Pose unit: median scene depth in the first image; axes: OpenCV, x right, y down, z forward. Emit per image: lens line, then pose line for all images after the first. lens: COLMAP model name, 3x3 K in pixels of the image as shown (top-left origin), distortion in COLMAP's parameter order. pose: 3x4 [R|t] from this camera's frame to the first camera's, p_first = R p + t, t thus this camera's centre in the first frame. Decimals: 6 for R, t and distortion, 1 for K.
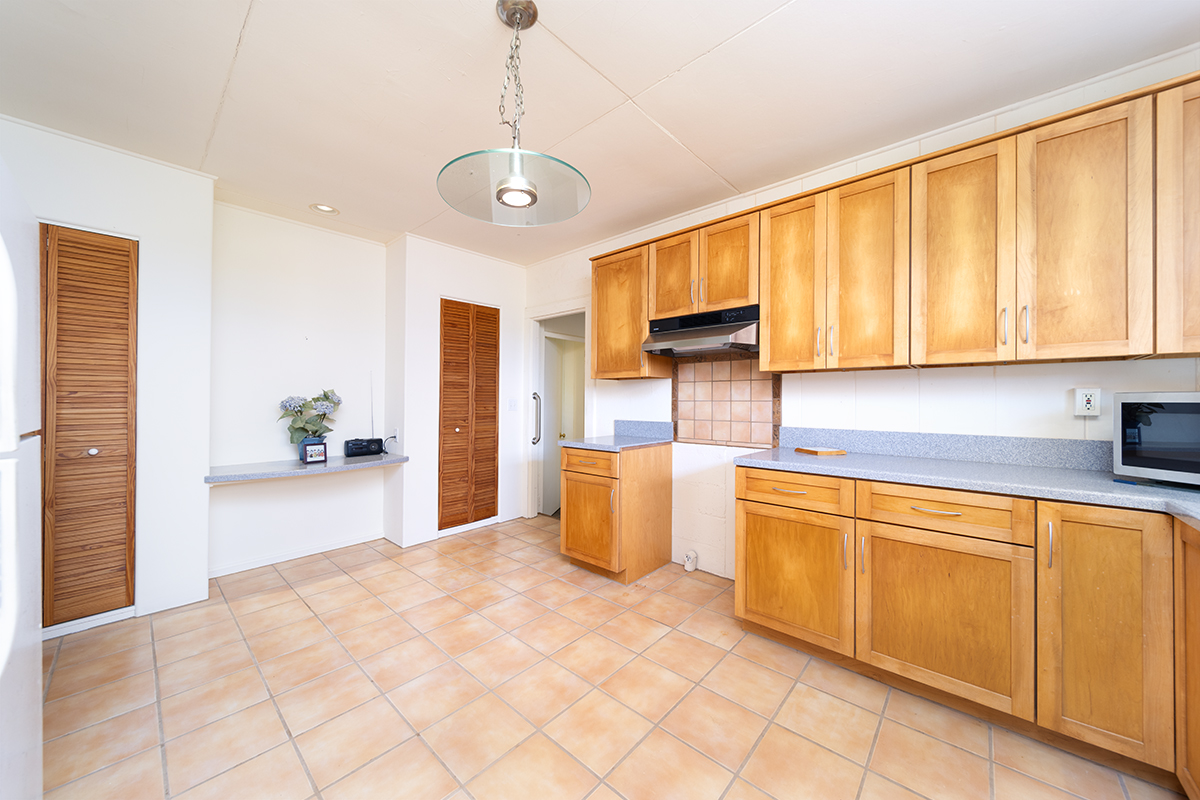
lens RADIAL K [[421.3, 0, 603.7], [0, 421.3, 400.4], [0, 0, 1]] dist [-0.002483, 0.001448]
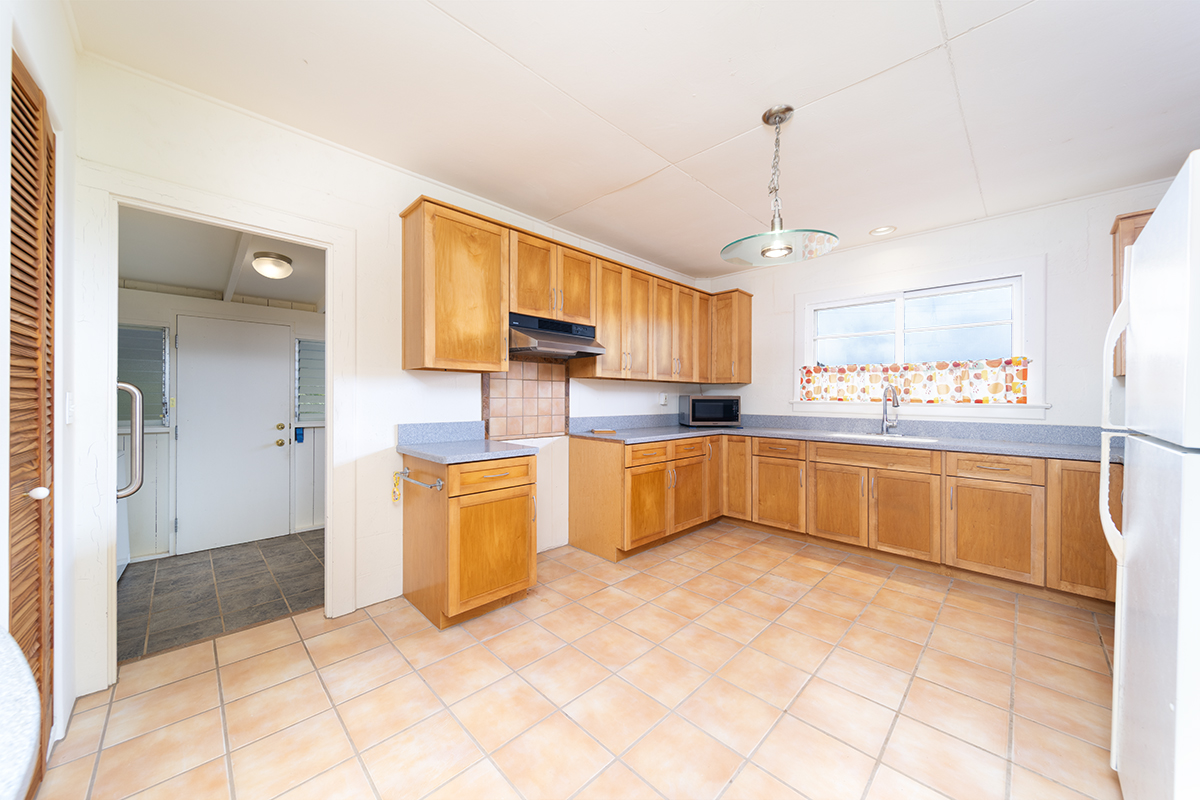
lens RADIAL K [[421.3, 0, 598.4], [0, 421.3, 400.4], [0, 0, 1]] dist [-0.002483, 0.001448]
pose [[0.064099, -0.007167, 0.997918, -0.902477], [-0.005748, 0.999955, 0.007551, -0.002276], [-0.997927, -0.006220, 0.064055, 0.828713]]
